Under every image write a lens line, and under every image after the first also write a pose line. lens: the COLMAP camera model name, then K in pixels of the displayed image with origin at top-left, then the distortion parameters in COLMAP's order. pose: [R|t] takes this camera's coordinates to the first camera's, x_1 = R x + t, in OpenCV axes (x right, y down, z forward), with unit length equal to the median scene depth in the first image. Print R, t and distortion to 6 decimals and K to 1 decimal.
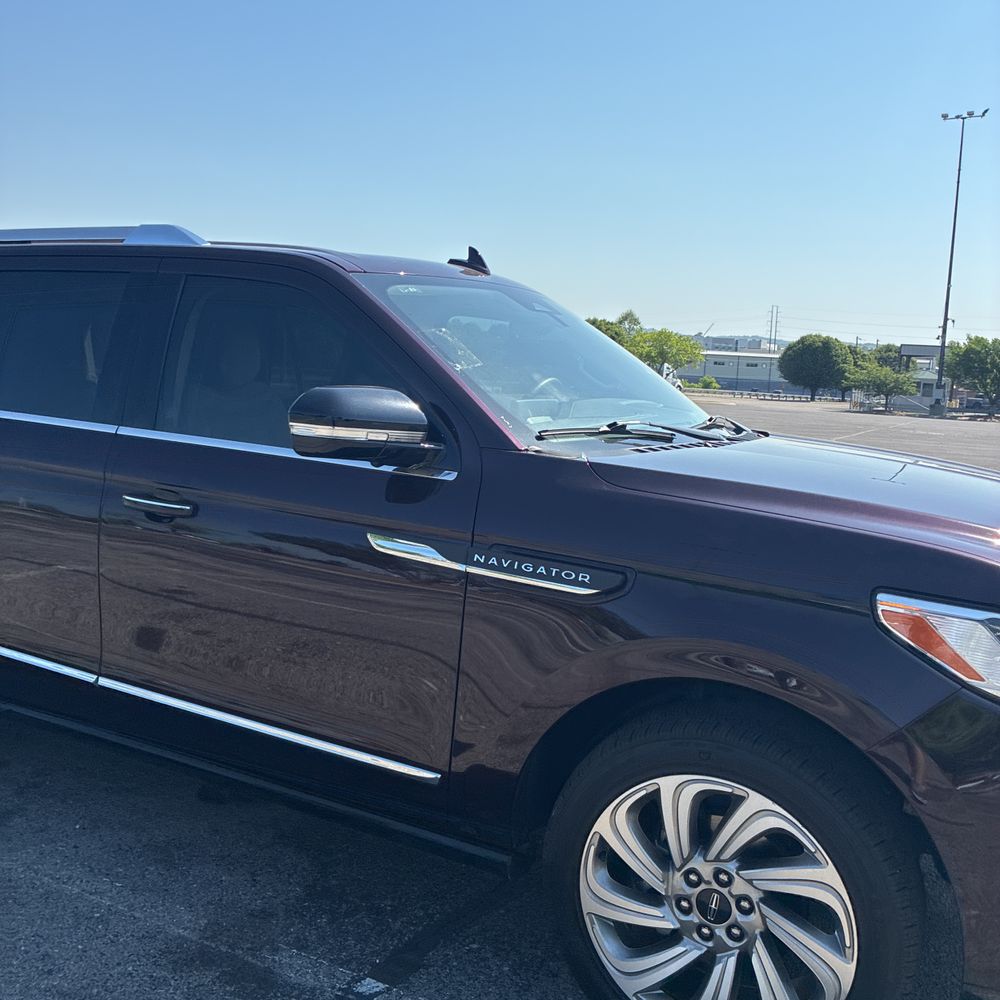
lens RADIAL K [[1010.4, 0, 464.3], [0, 1010.4, 473.7], [0, 0, 1]] dist [0.053973, -0.032075]
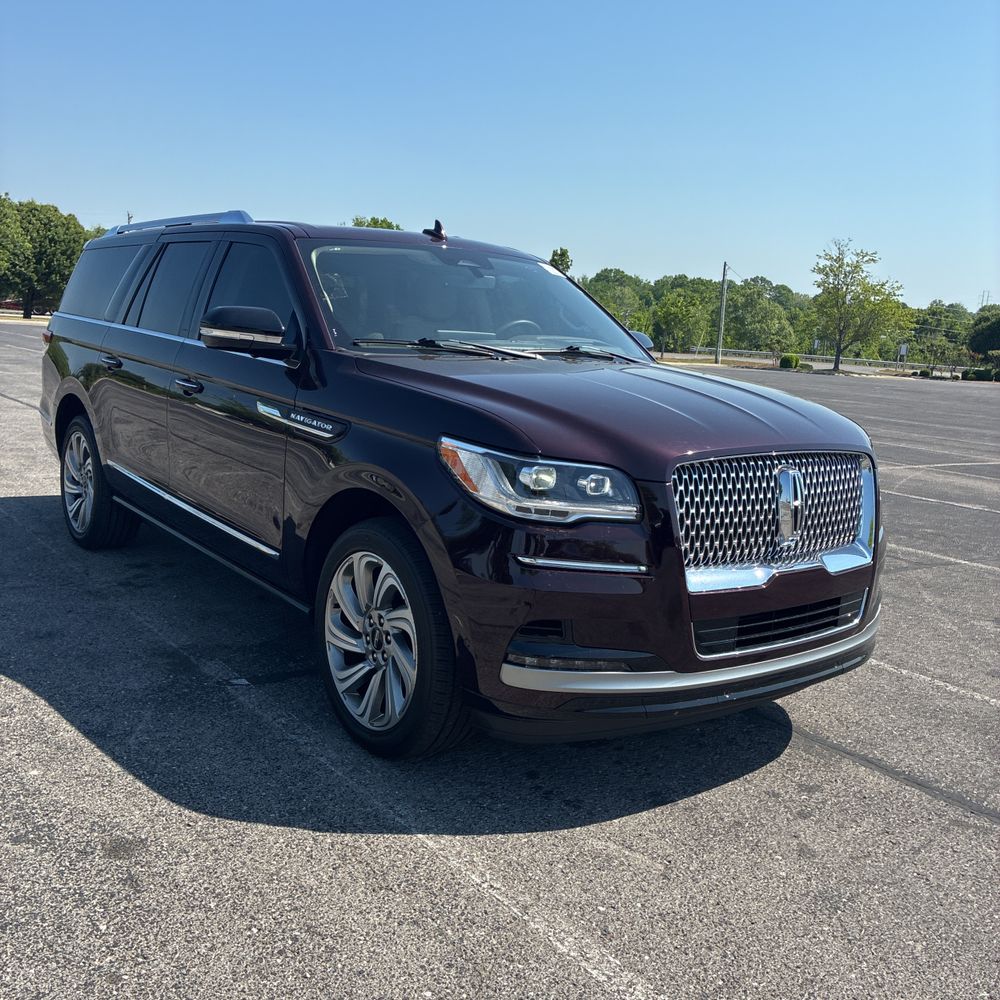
lens RADIAL K [[1033.0, 0, 478.7], [0, 1033.0, 445.8], [0, 0, 1]] dist [0.030403, 0.003936]
pose [[0.908563, 0.067852, -0.412201, 0.984420], [-0.072645, 0.997350, 0.004051, 0.107666], [0.411383, 0.026264, 0.911084, -0.373712]]
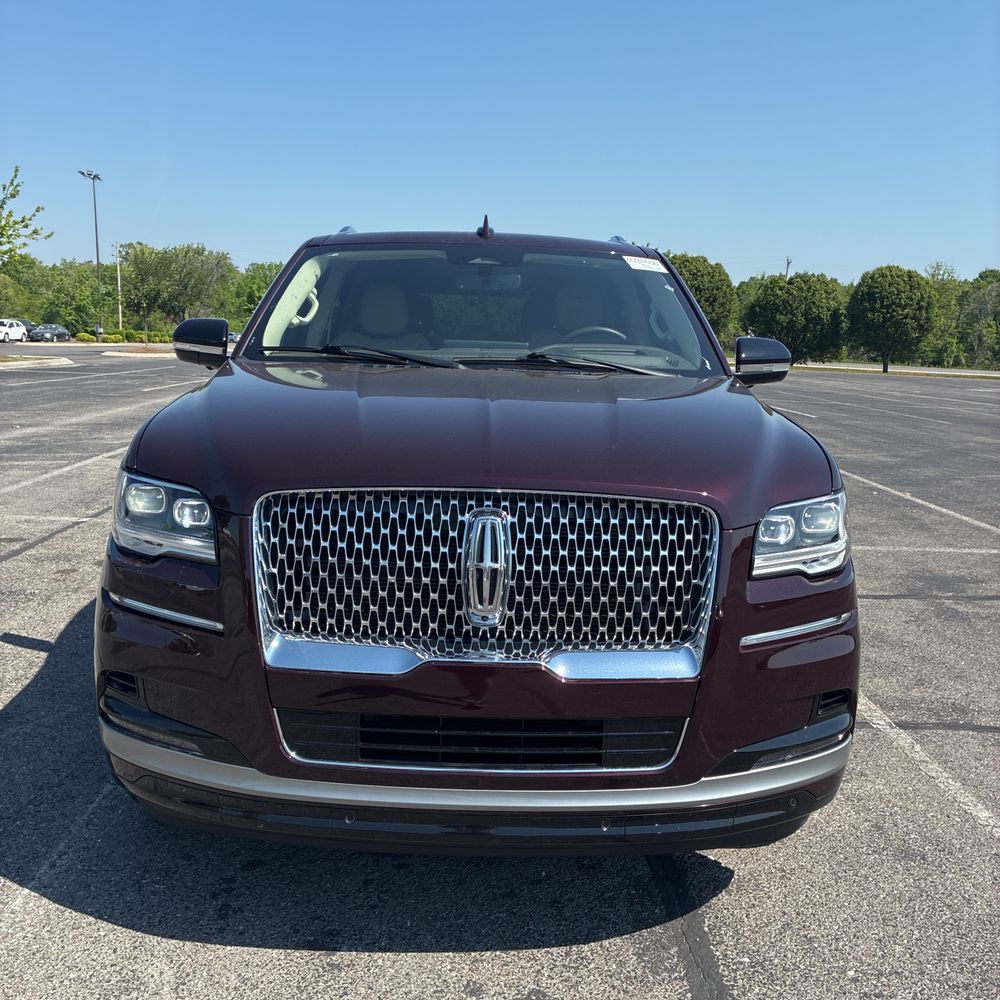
lens RADIAL K [[1024.5, 0, 480.4], [0, 1024.5, 472.5], [0, 0, 1]] dist [0.039277, 0.003268]
pose [[0.481733, 0.096817, -0.870953, 1.622842], [-0.111401, 0.992581, 0.048721, 0.028229], [0.869208, 0.073554, 0.488944, 0.635963]]
